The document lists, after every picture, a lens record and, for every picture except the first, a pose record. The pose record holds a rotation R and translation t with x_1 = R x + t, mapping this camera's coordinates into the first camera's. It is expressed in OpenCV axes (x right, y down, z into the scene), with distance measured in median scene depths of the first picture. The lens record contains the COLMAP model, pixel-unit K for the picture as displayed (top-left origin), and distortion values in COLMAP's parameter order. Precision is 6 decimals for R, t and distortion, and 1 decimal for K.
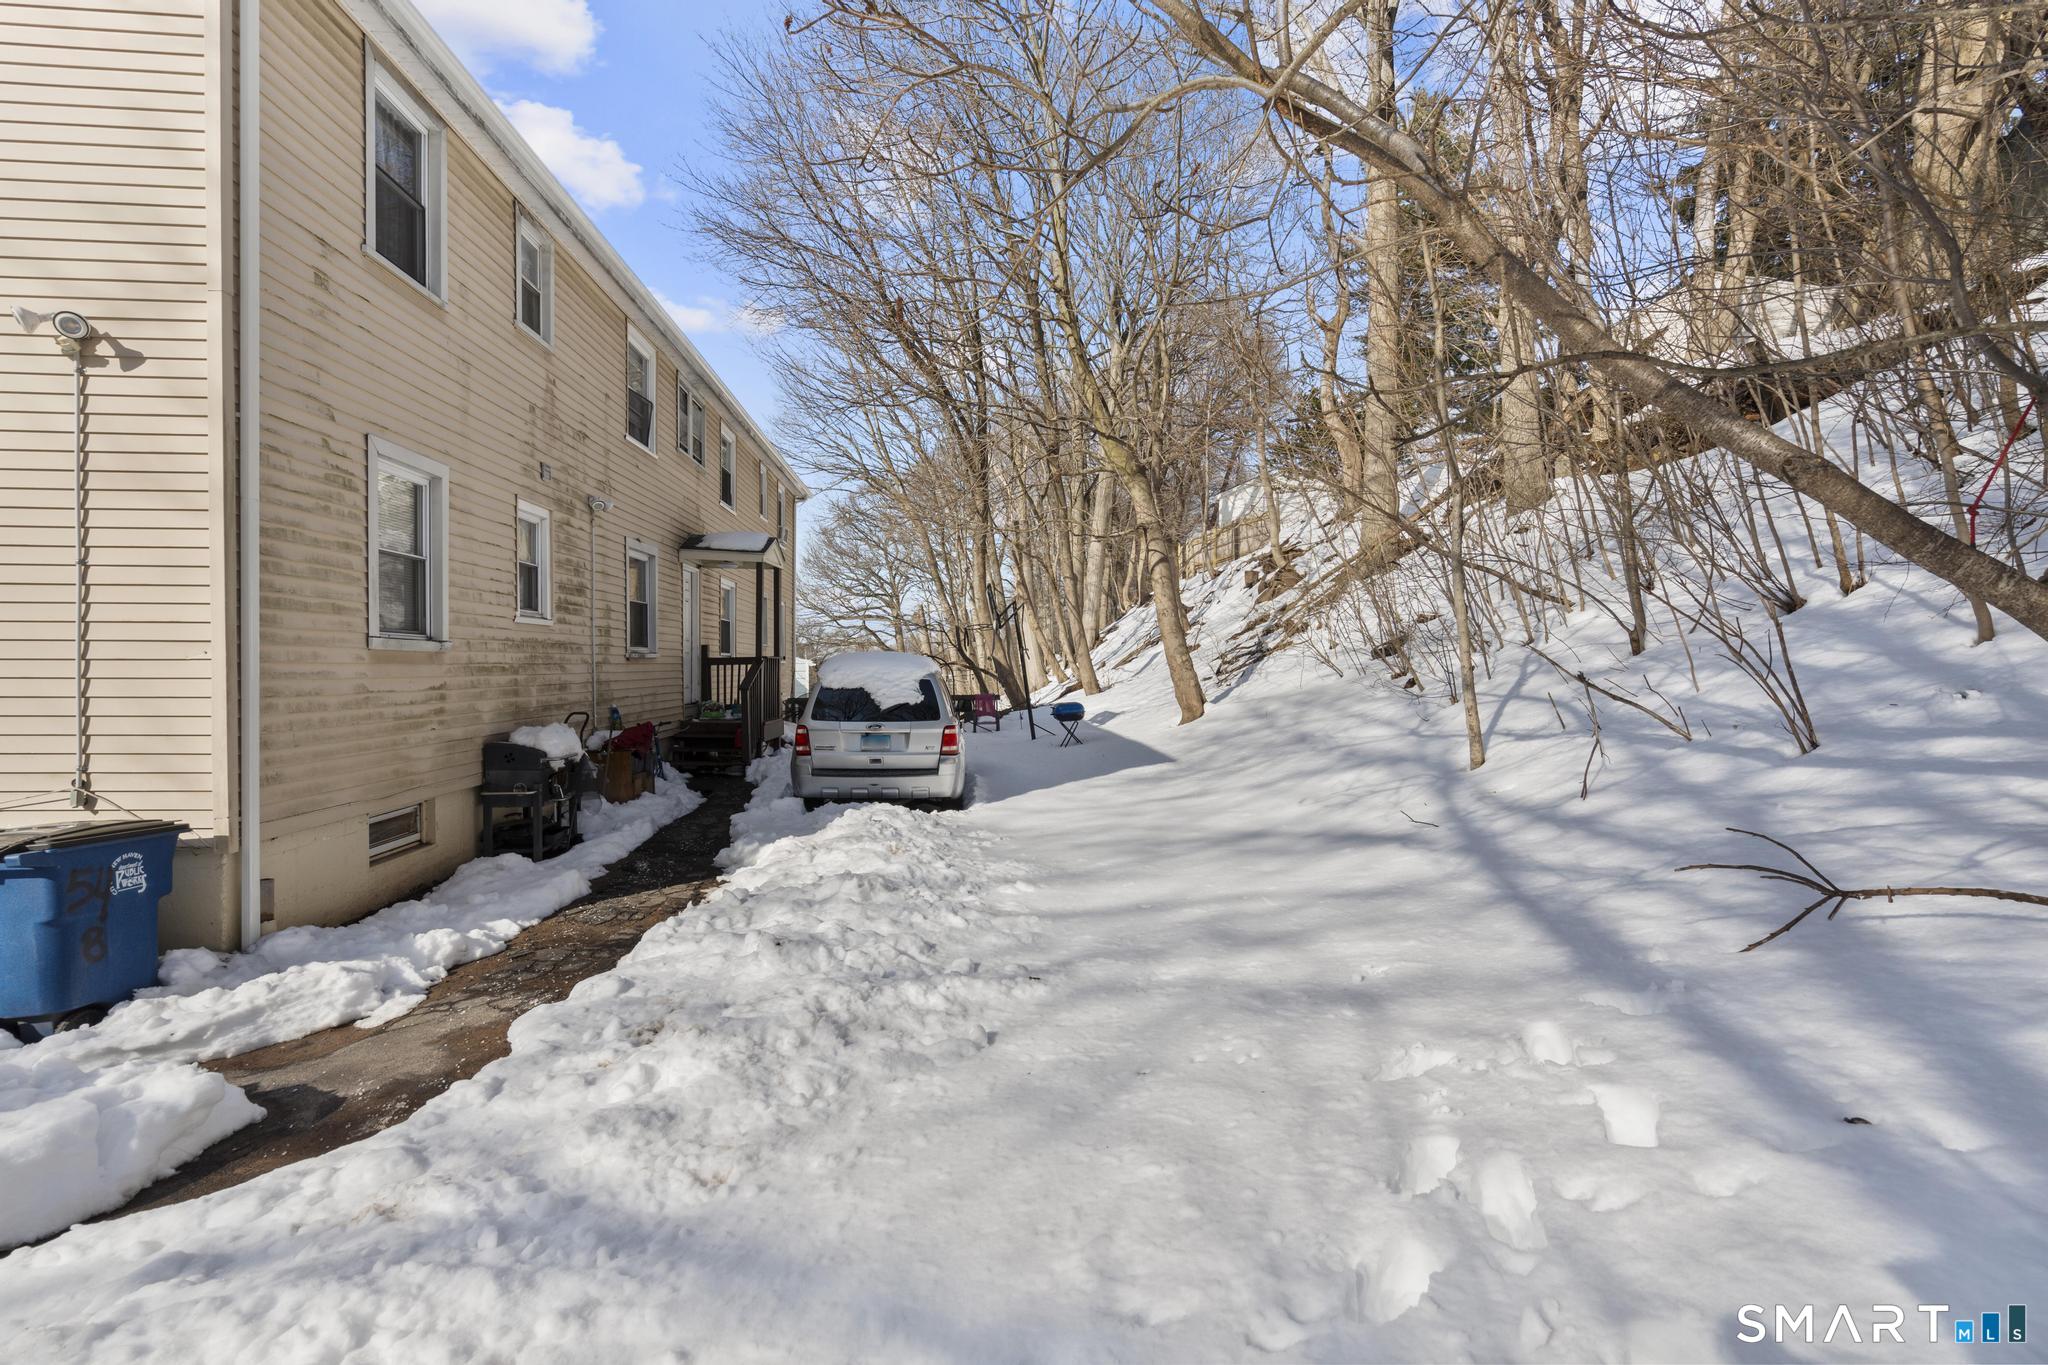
lens RADIAL K [[929.0, 0, 1024.0], [0, 929.0, 682.5], [0, 0, 1]] dist [-0.002483, 0.000553]
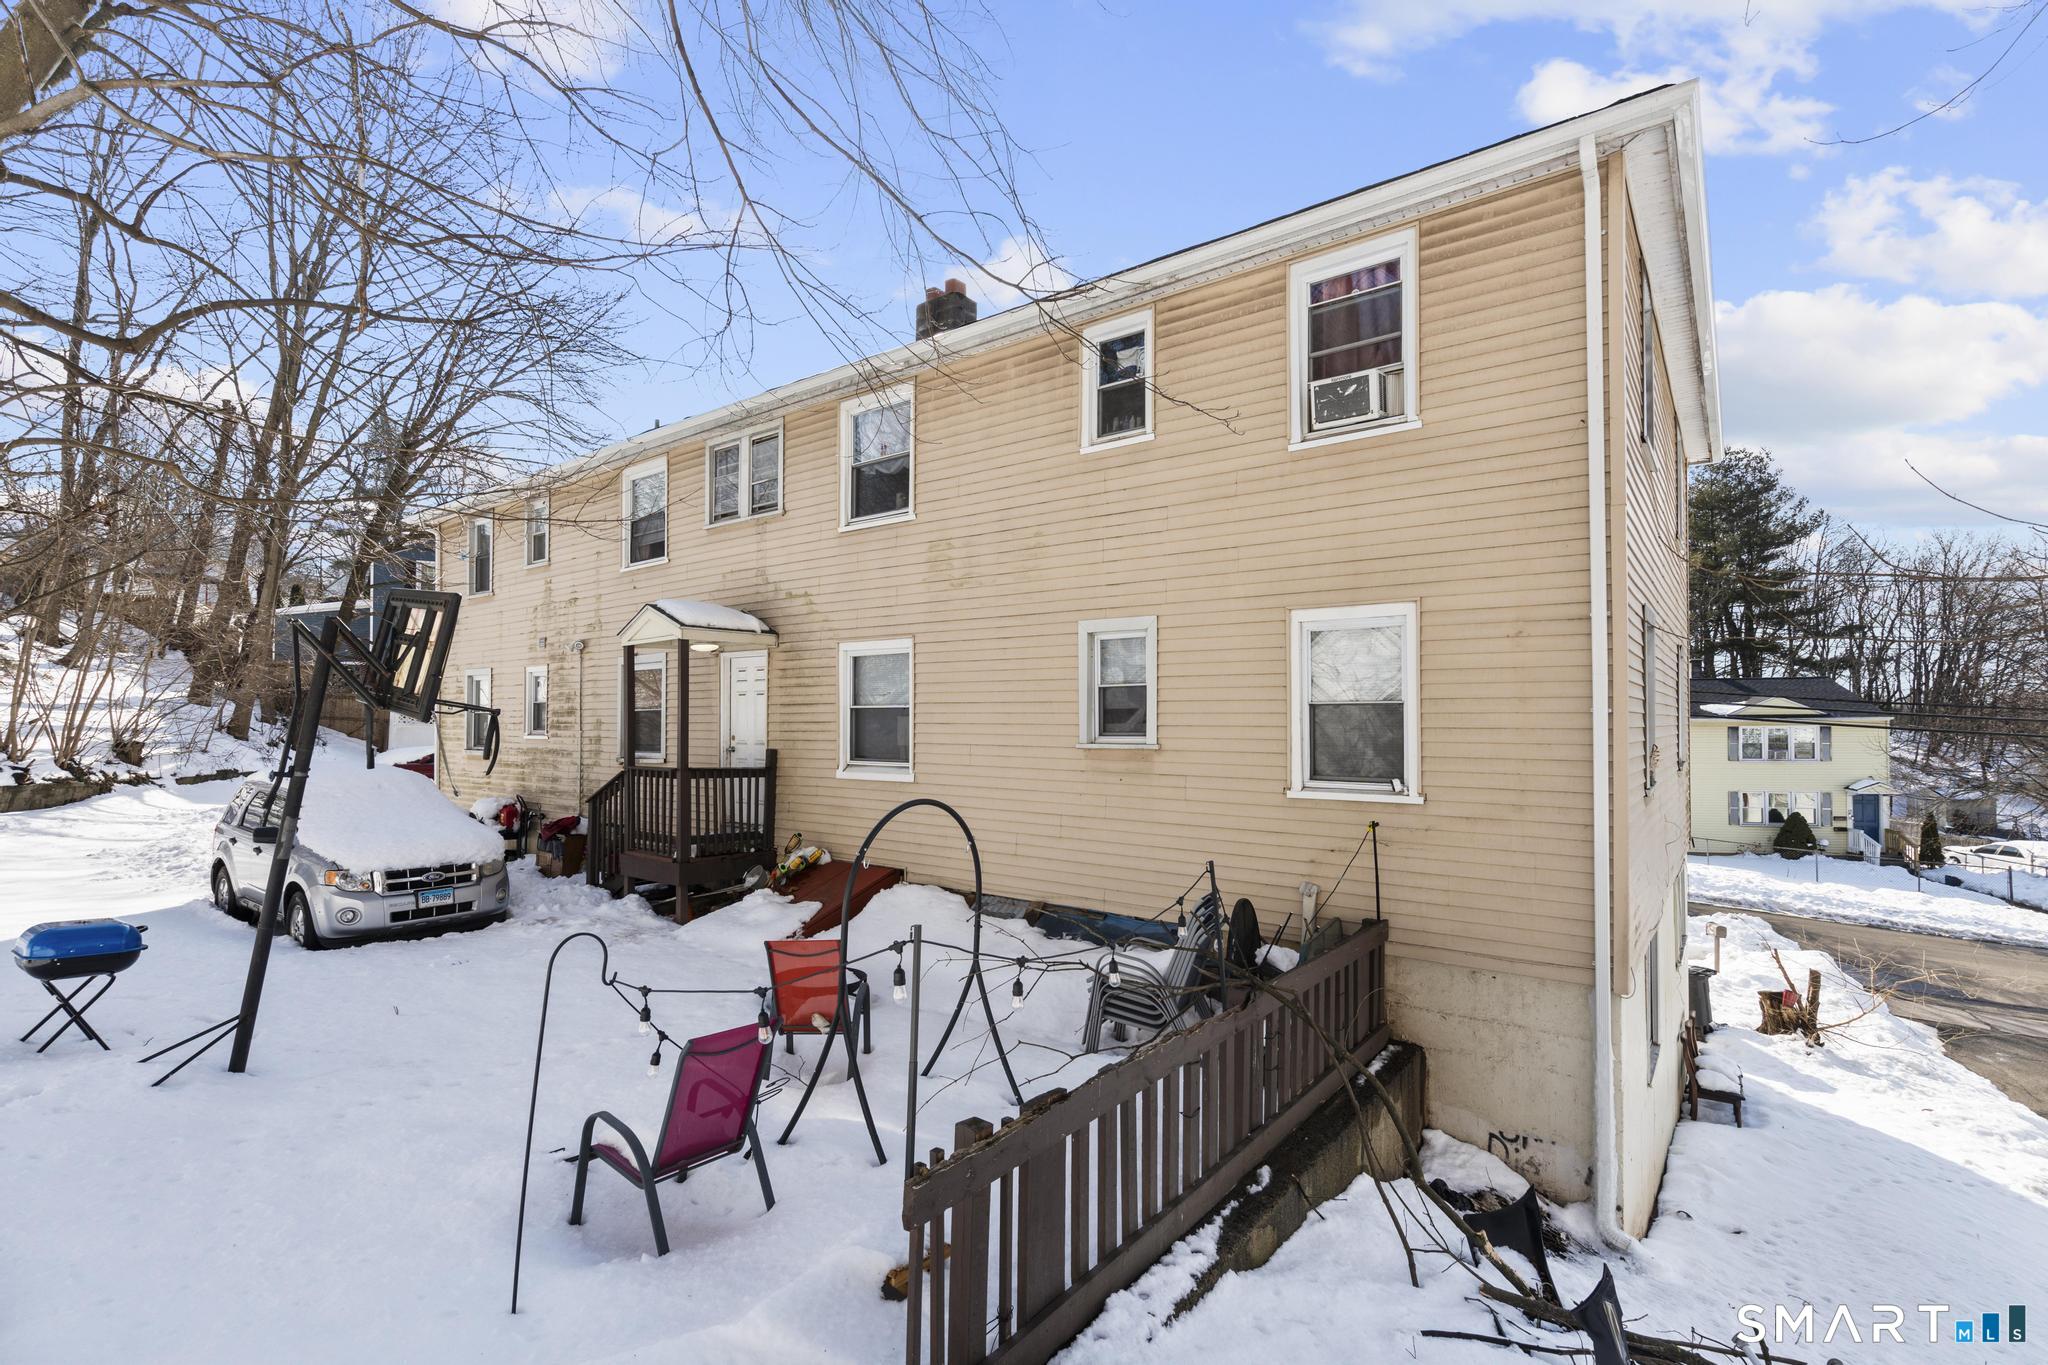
lens RADIAL K [[929.0, 0, 1024.0], [0, 929.0, 682.5], [0, 0, 1]] dist [-0.002483, 0.000553]
pose [[-0.657518, -0.011842, -0.753346, 0.179148], [-0.000614, 0.999885, -0.015182, -0.172260], [0.753438, -0.009520, -0.657450, 3.403370]]
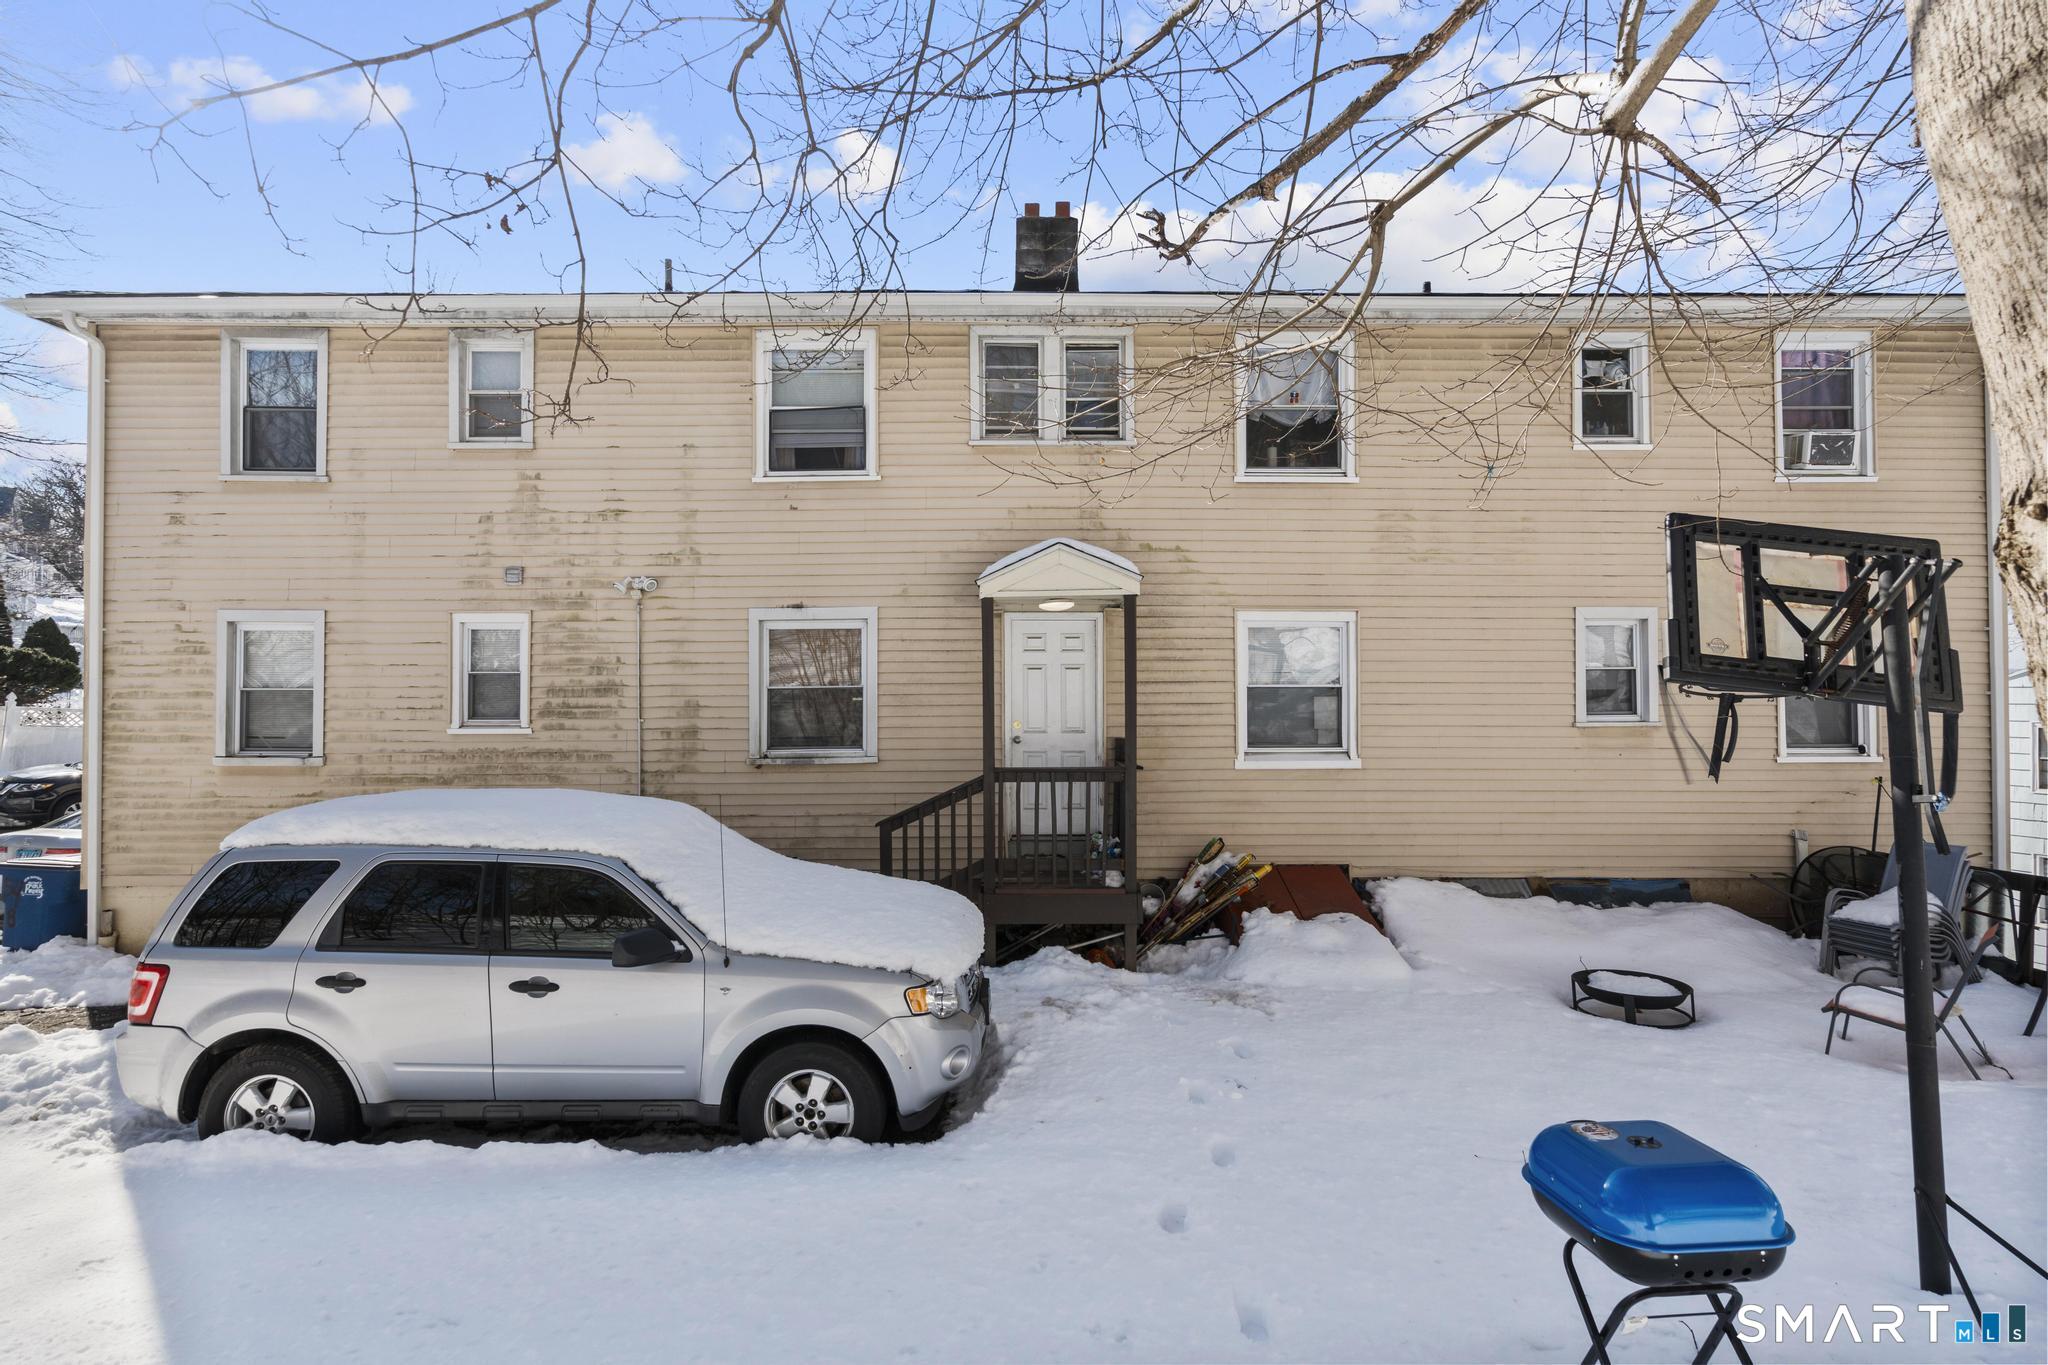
lens RADIAL K [[929.0, 0, 1024.0], [0, 929.0, 682.5], [0, 0, 1]] dist [-0.002483, 0.000553]
pose [[-0.060623, -0.021175, -0.997936, 0.531314], [-0.013533, 0.999700, -0.020391, -0.130987], [0.998069, 0.012269, -0.060891, 2.025548]]
